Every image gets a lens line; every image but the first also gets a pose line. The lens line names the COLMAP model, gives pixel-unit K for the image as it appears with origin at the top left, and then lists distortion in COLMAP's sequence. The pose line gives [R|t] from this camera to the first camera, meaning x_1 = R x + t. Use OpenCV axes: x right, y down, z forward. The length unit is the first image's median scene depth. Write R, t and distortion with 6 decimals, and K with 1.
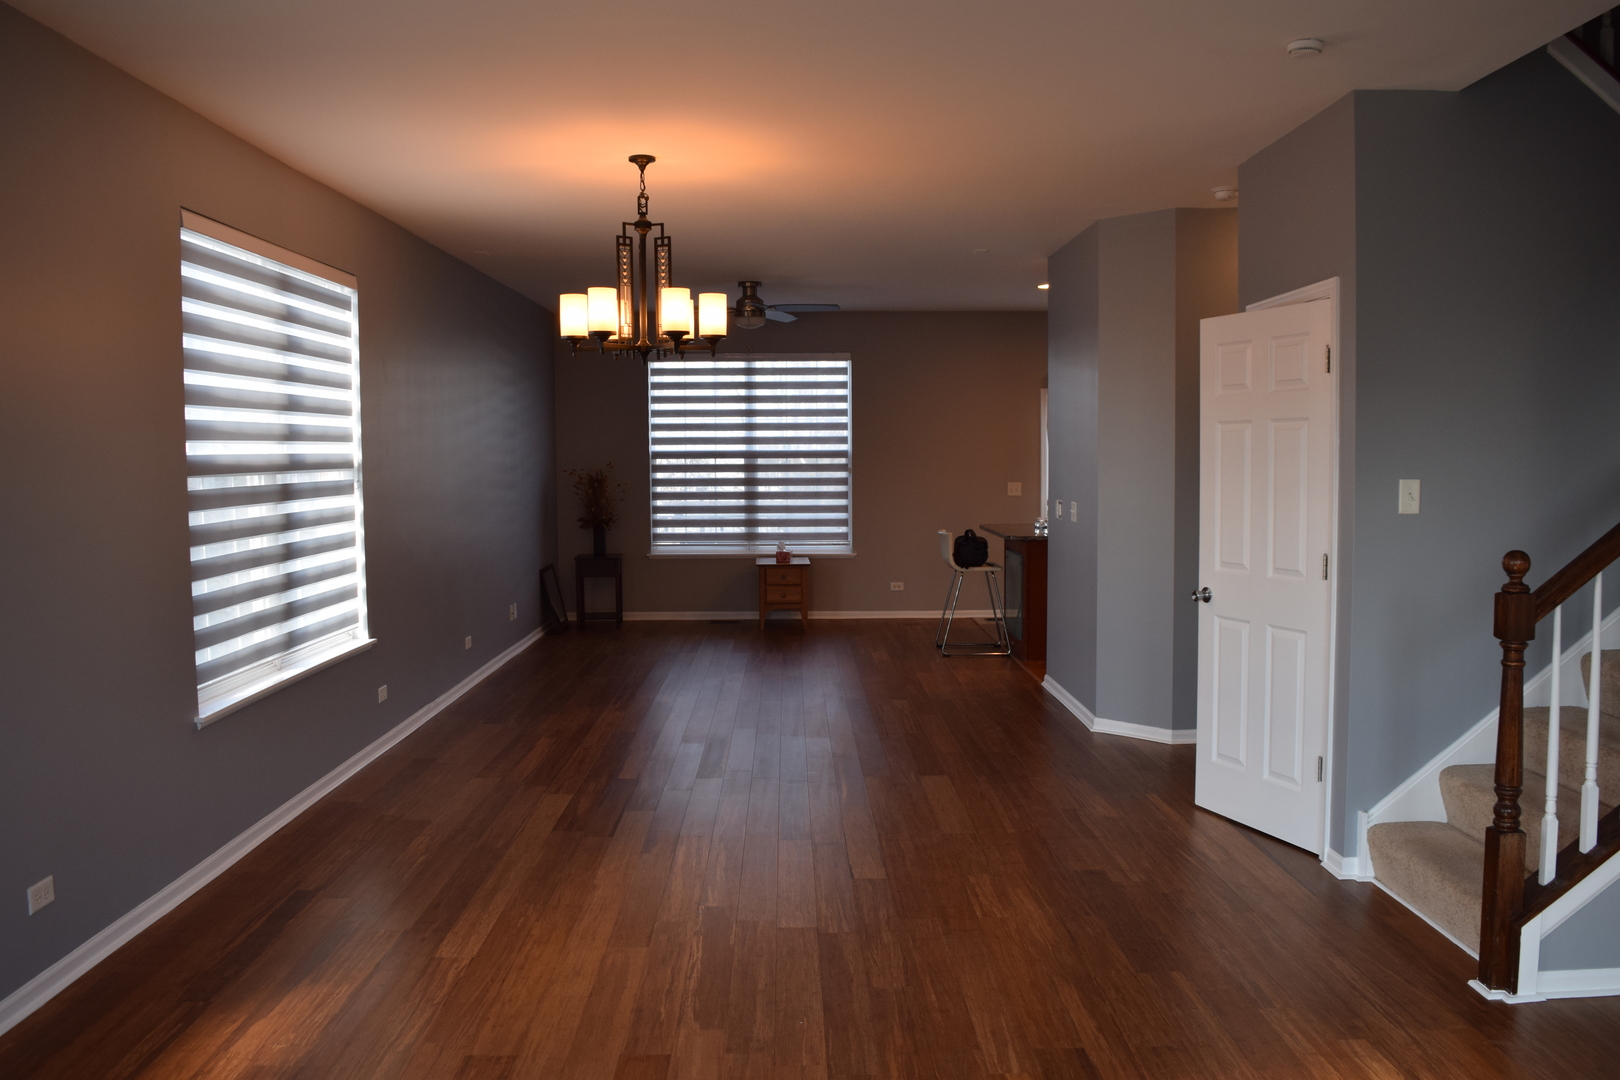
lens RADIAL K [[1262.2, 0, 808.0], [0, 1262.2, 535.5], [0, 0, 1]] dist [-0.097960, 0.024200]
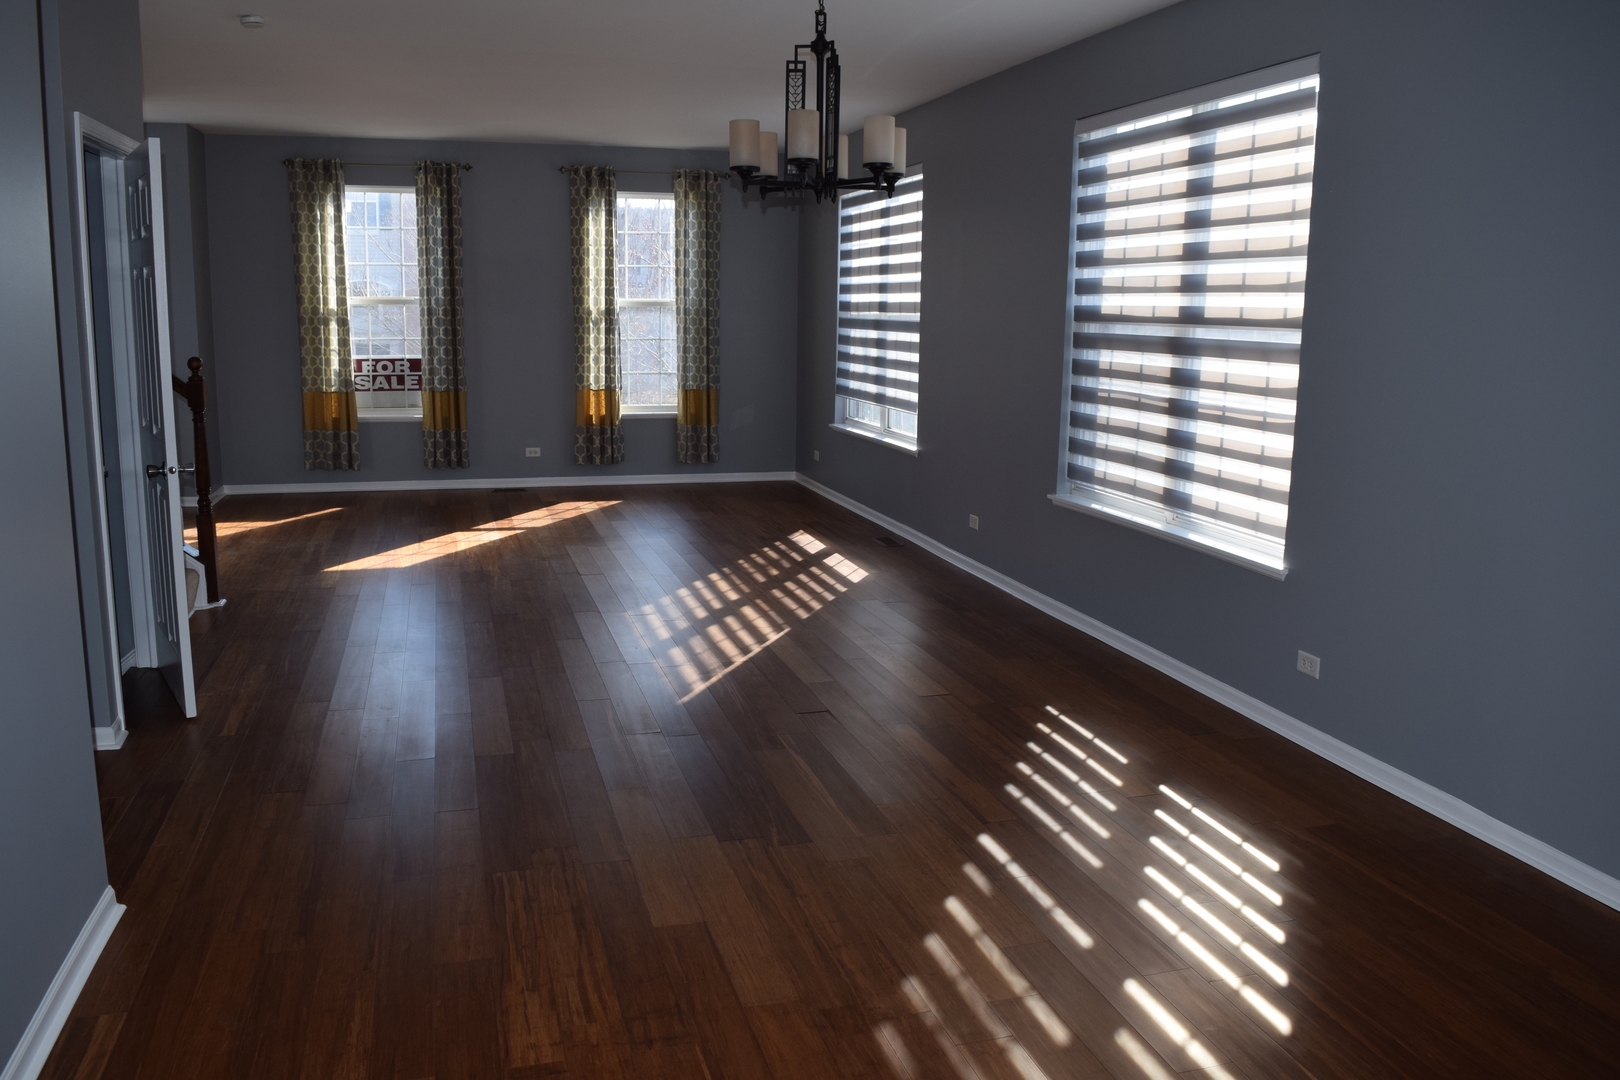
lens RADIAL K [[1262.2, 0, 804.1], [0, 1262.2, 536.1], [0, 0, 1]] dist [-0.097960, 0.024200]
pose [[-0.966059, 0.043289, -0.254669, 0.066084], [-0.020003, 0.970363, 0.240823, -0.067876], [0.257546, 0.237744, -0.936562, 1.059387]]
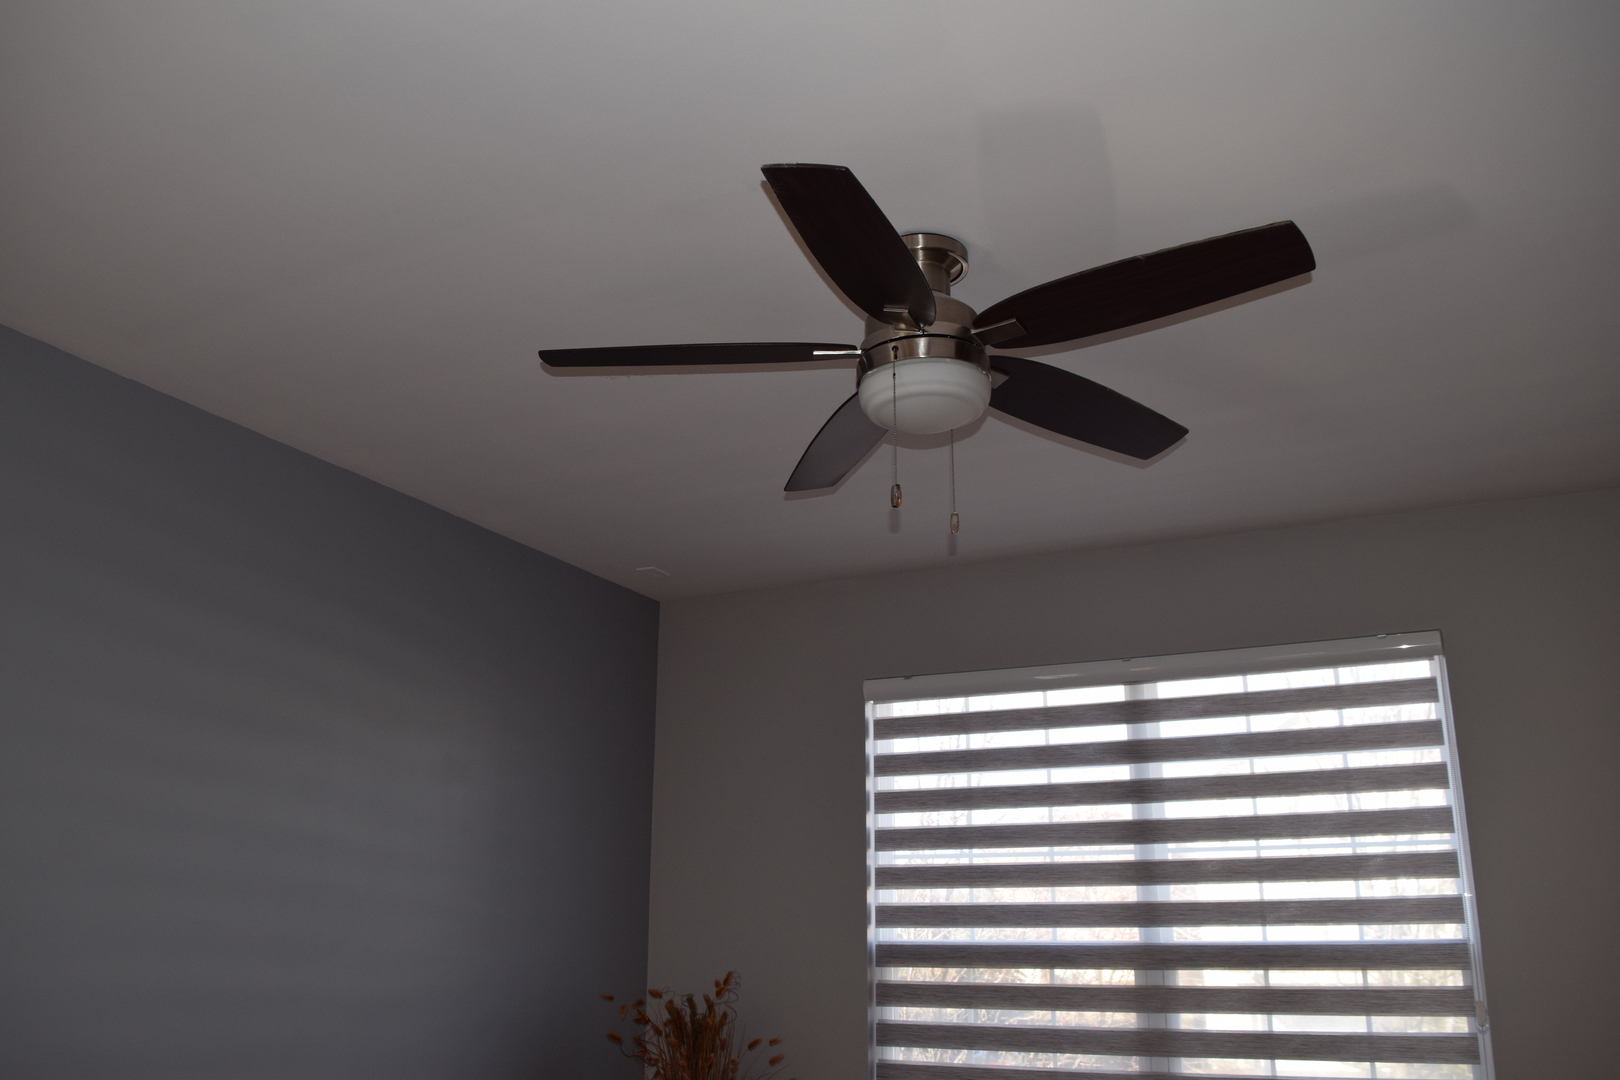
lens RADIAL K [[1262.2, 0, 814.9], [0, 1262.2, 540.8], [0, 0, 1]] dist [-0.097960, 0.024200]
pose [[0.896471, -0.119189, -0.426771, 0.033513], [-0.039822, 0.937575, -0.345497, -0.061278], [0.441309, 0.326723, 0.835762, 0.788092]]
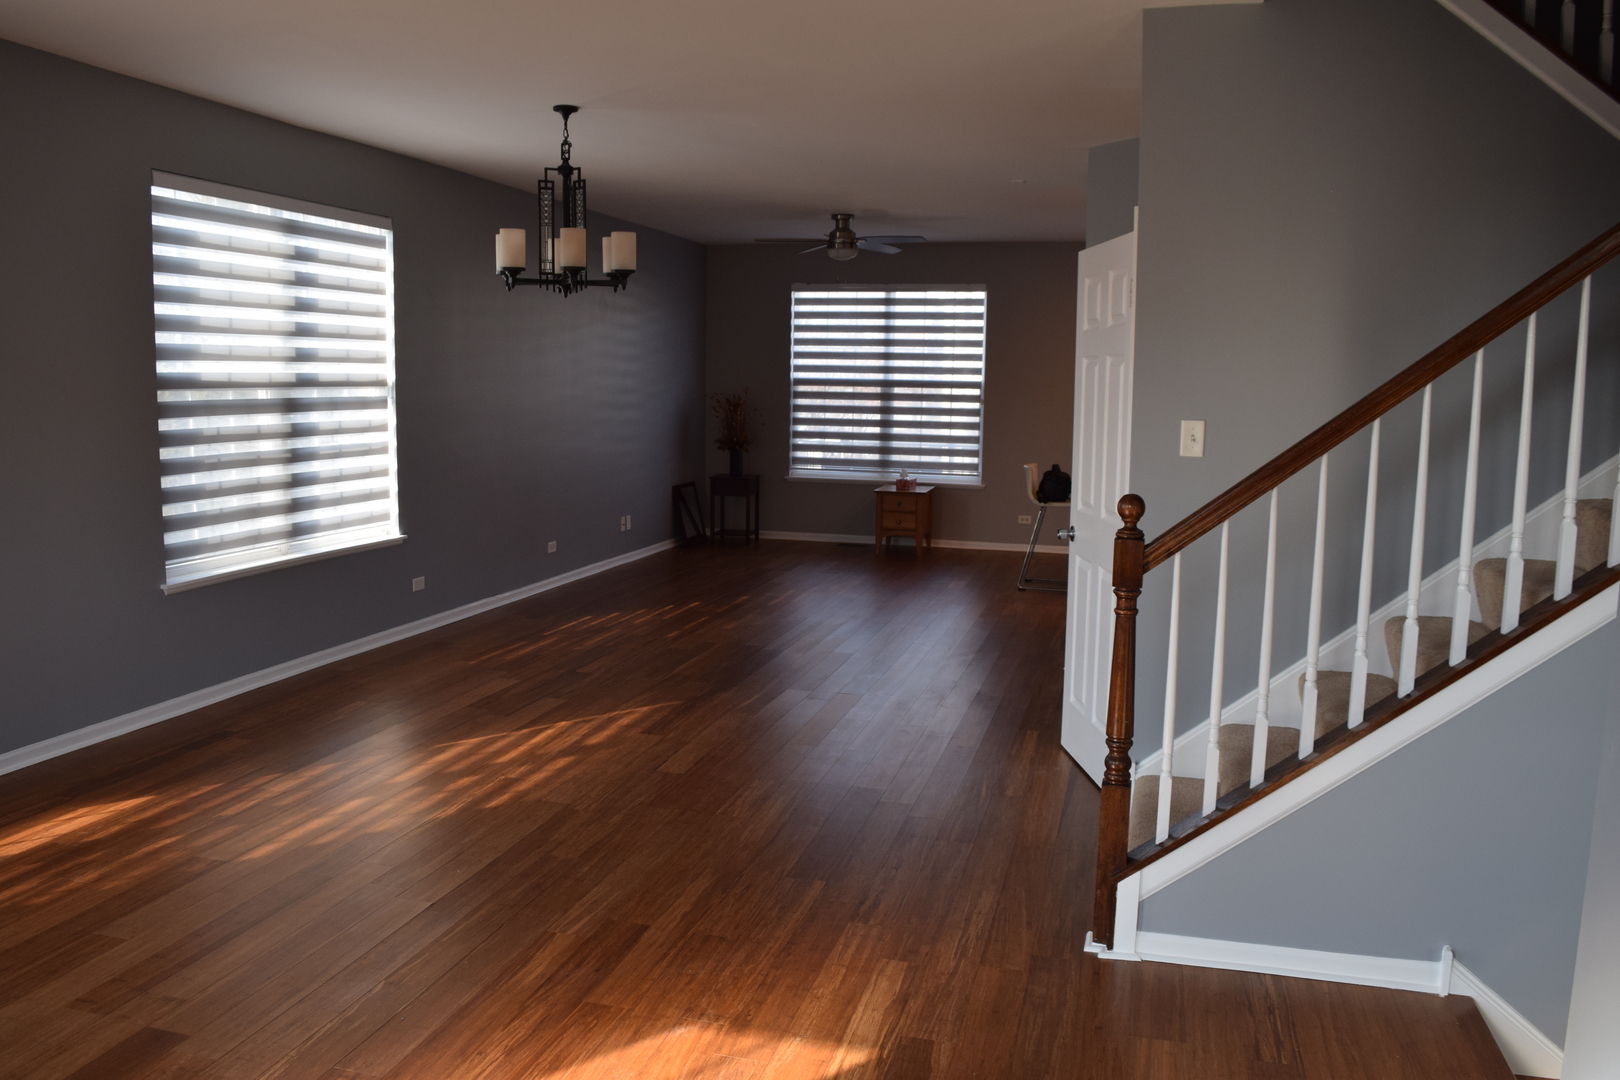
lens RADIAL K [[1262.2, 0, 812.9], [0, 1262.2, 534.3], [0, 0, 1]] dist [-0.097960, 0.024200]
pose [[0.961775, 0.055192, -0.268222, 0.215123], [-0.040326, 0.997346, 0.060625, -0.002197], [0.270857, -0.047491, 0.961448, -0.004557]]
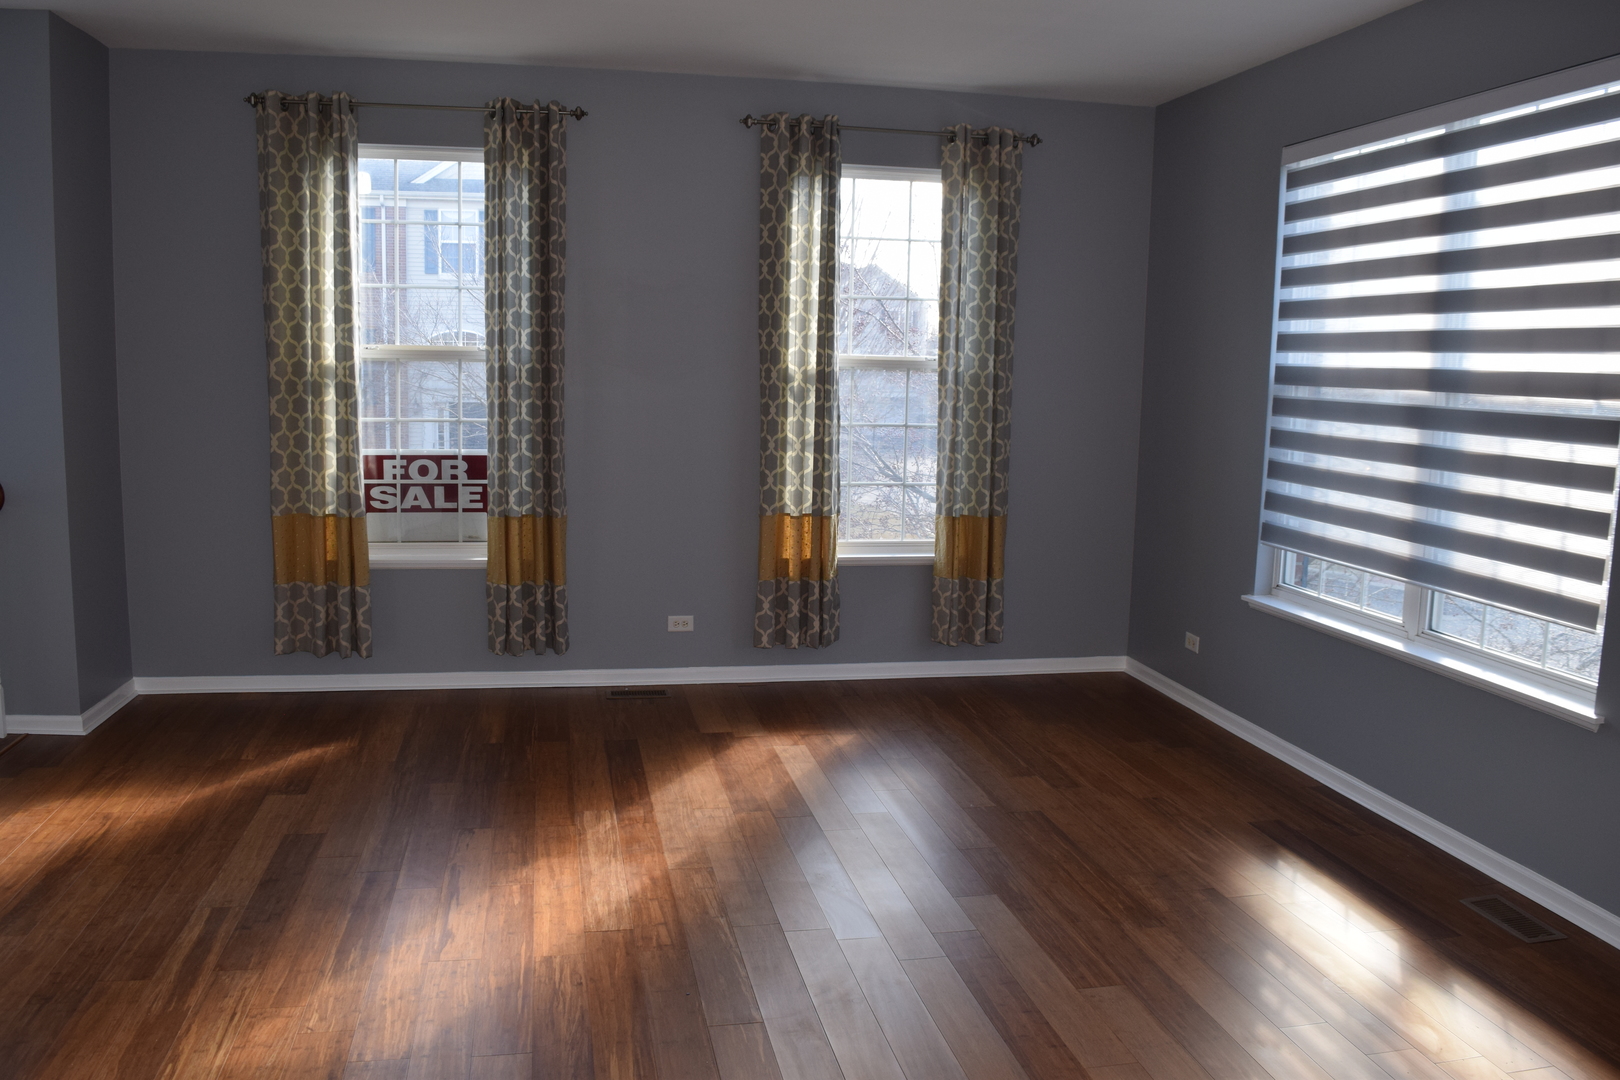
lens RADIAL K [[1262.2, 0, 800.5], [0, 1262.2, 522.9], [0, 0, 1]] dist [-0.097960, 0.024200]
pose [[-0.982485, 0.013090, -0.185881, 0.066617], [-0.023384, 0.980983, 0.192677, -0.062222], [0.184869, 0.193649, -0.963495, 0.959497]]
